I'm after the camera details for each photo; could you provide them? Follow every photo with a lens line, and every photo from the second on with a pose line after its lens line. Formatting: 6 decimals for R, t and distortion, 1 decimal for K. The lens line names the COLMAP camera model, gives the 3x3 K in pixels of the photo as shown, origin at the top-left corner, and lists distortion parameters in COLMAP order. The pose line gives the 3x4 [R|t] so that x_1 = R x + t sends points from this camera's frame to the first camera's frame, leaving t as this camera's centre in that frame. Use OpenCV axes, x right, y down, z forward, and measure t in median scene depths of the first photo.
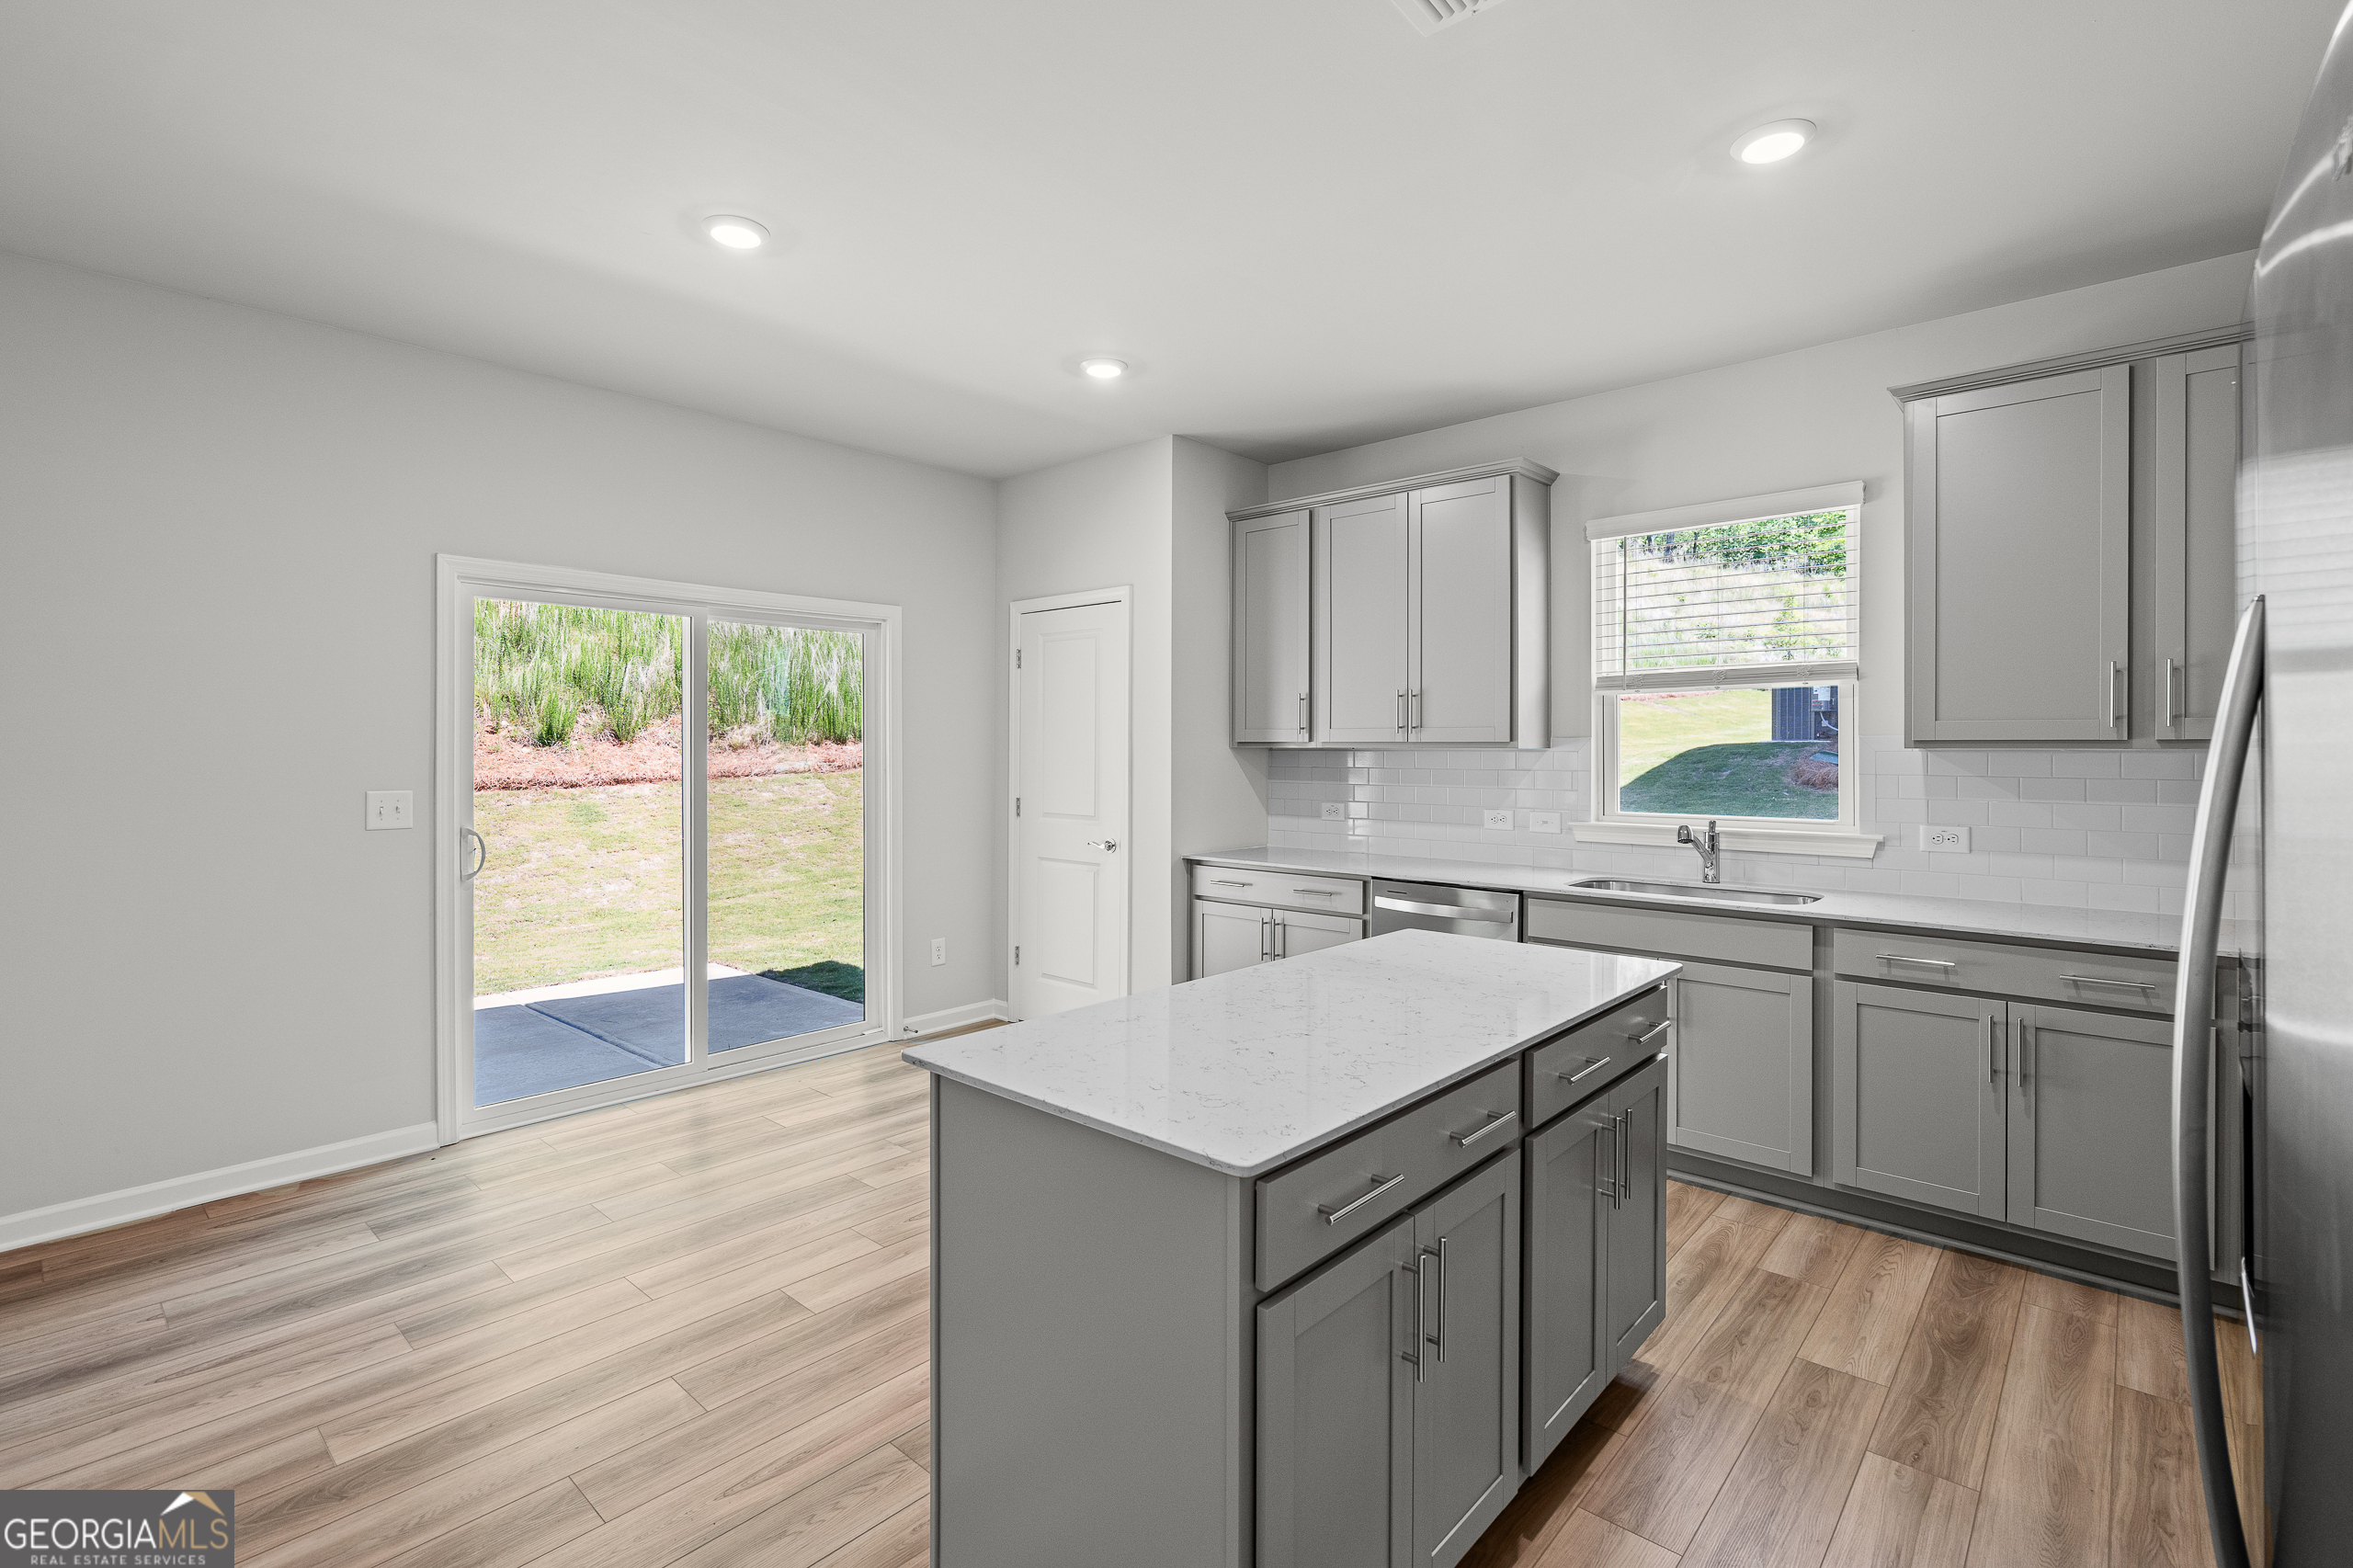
lens RADIAL K [[1079.0, 0, 1157.6], [0, 1079.0, 762.3], [0, 0, 1]] dist [-0.009480, 0.000008]
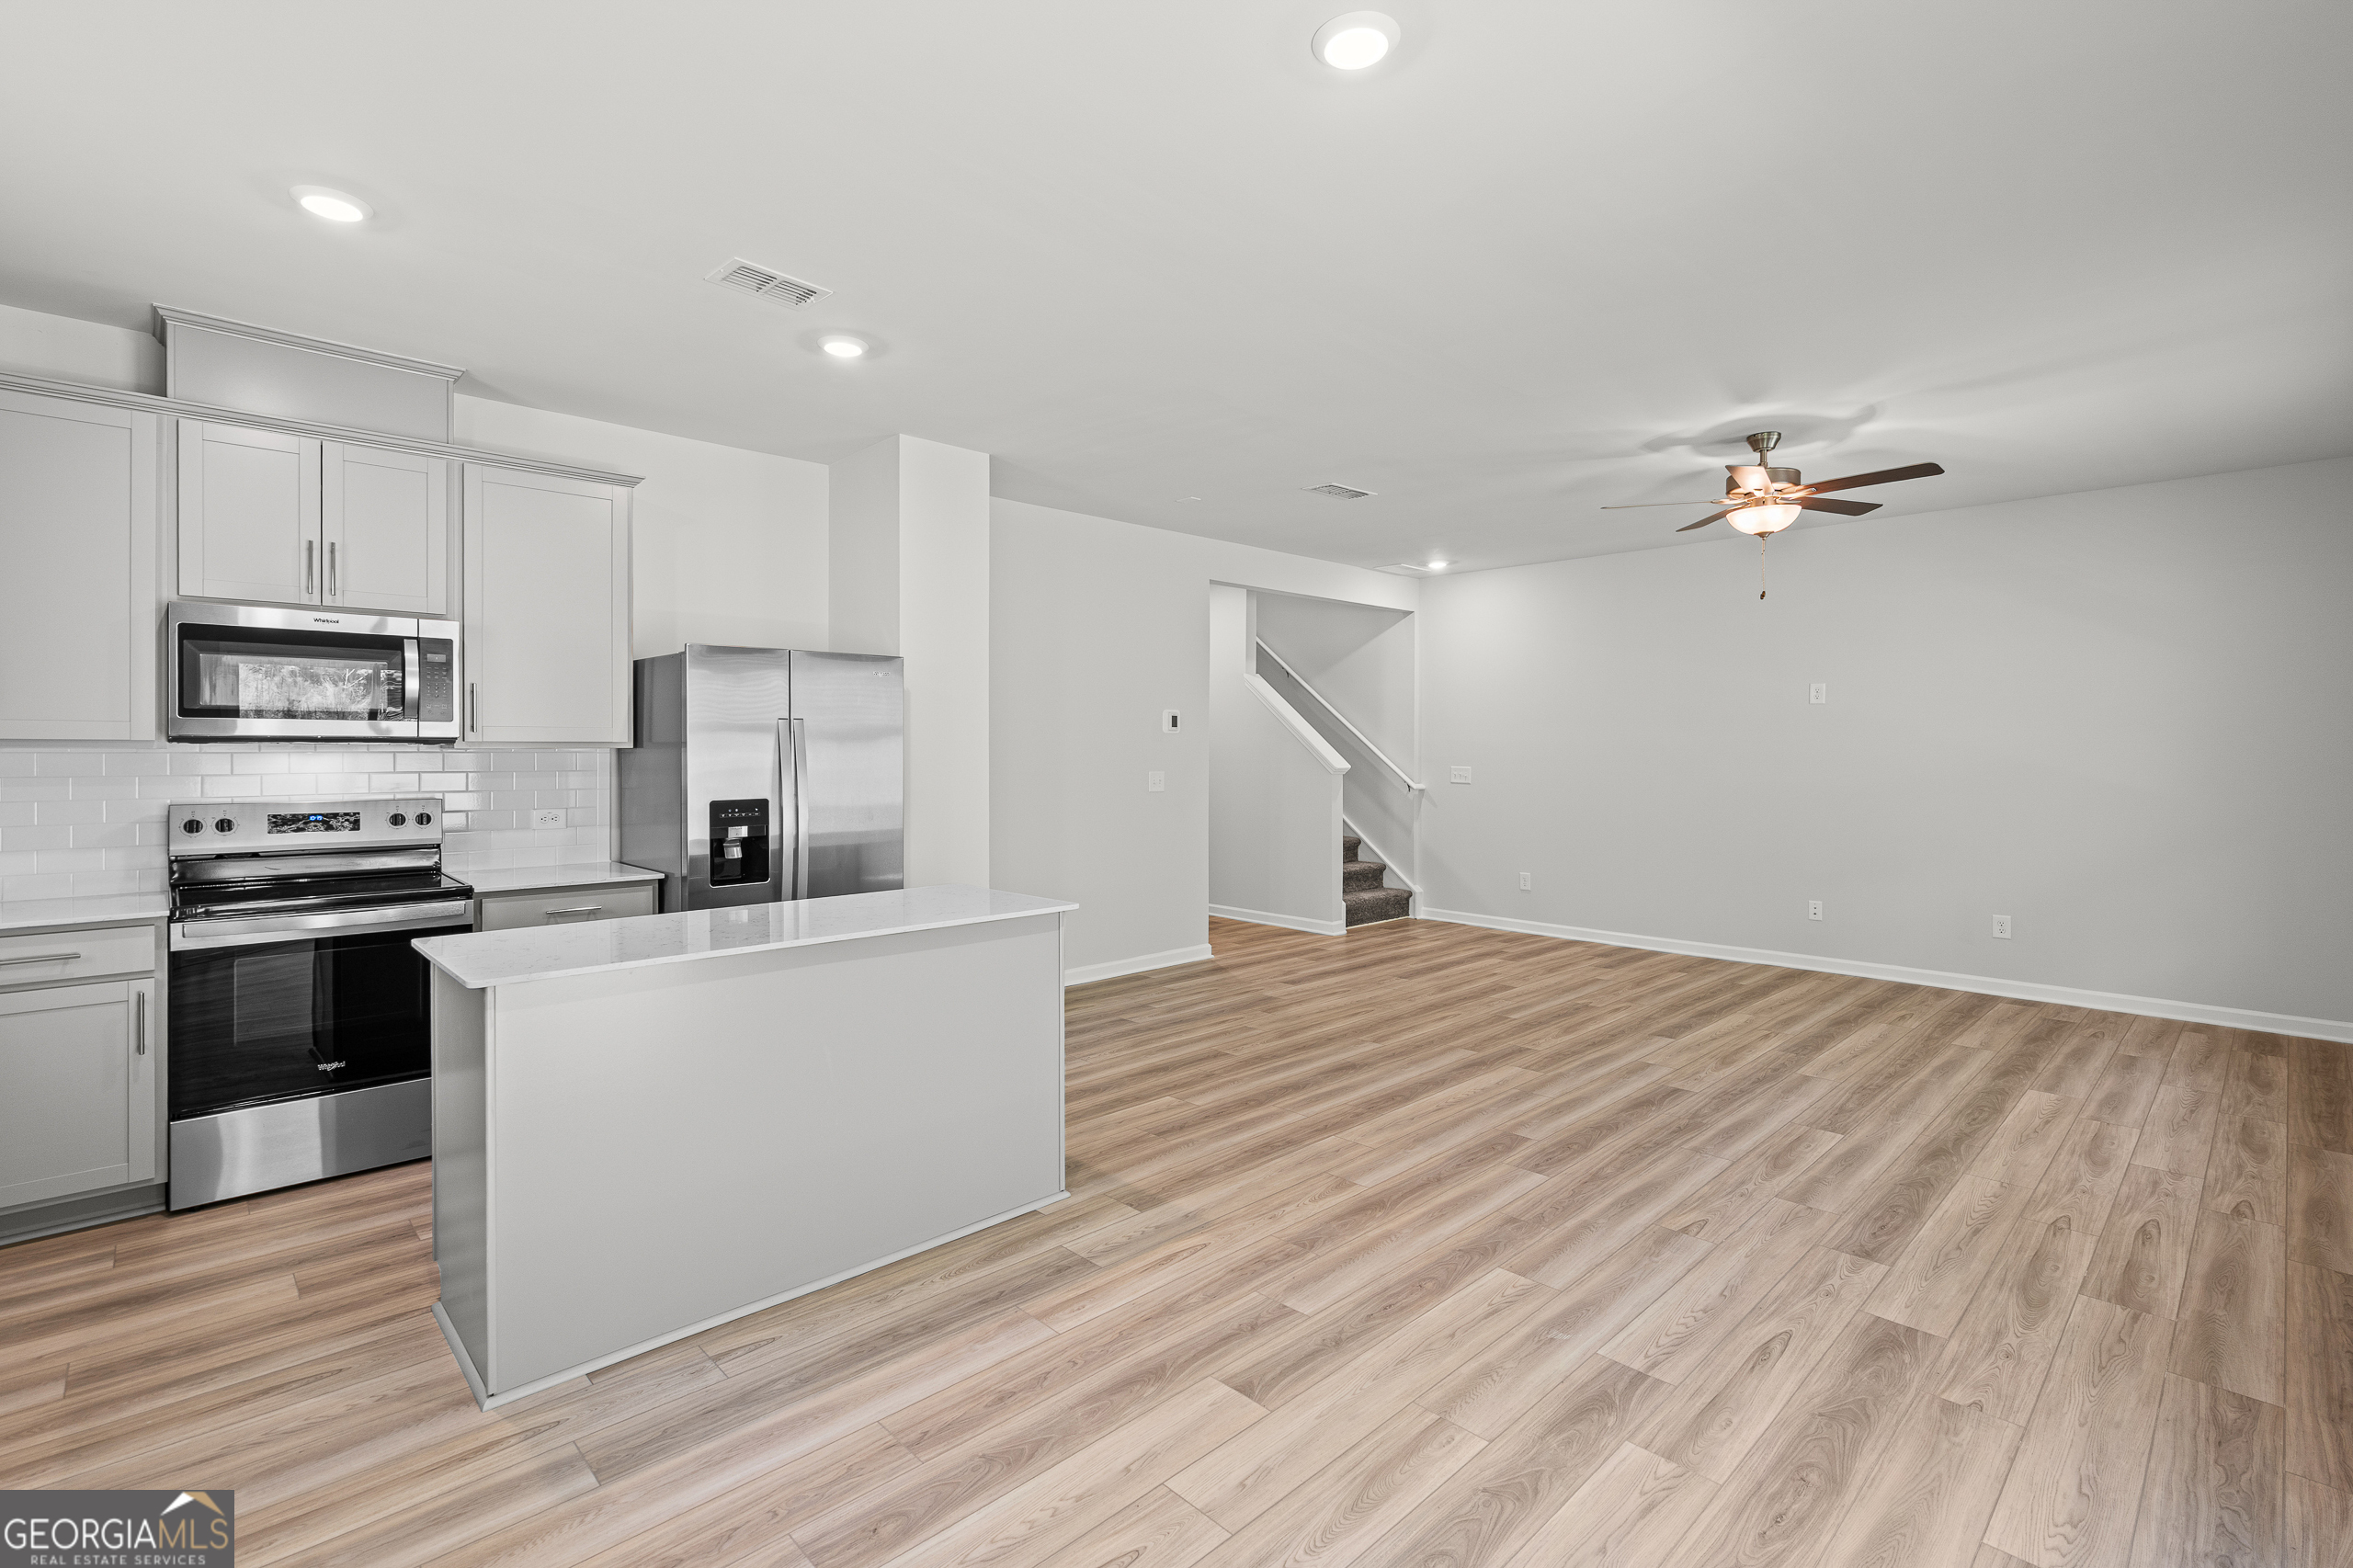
lens RADIAL K [[1079.0, 0, 1157.6], [0, 1079.0, 762.3], [0, 0, 1]] dist [-0.009480, 0.000008]
pose [[-0.996908, -0.000707, 0.078580, -0.189440], [0.001184, 0.999711, 0.024010, -0.011213], [-0.078574, 0.024029, -0.996619, 1.036688]]
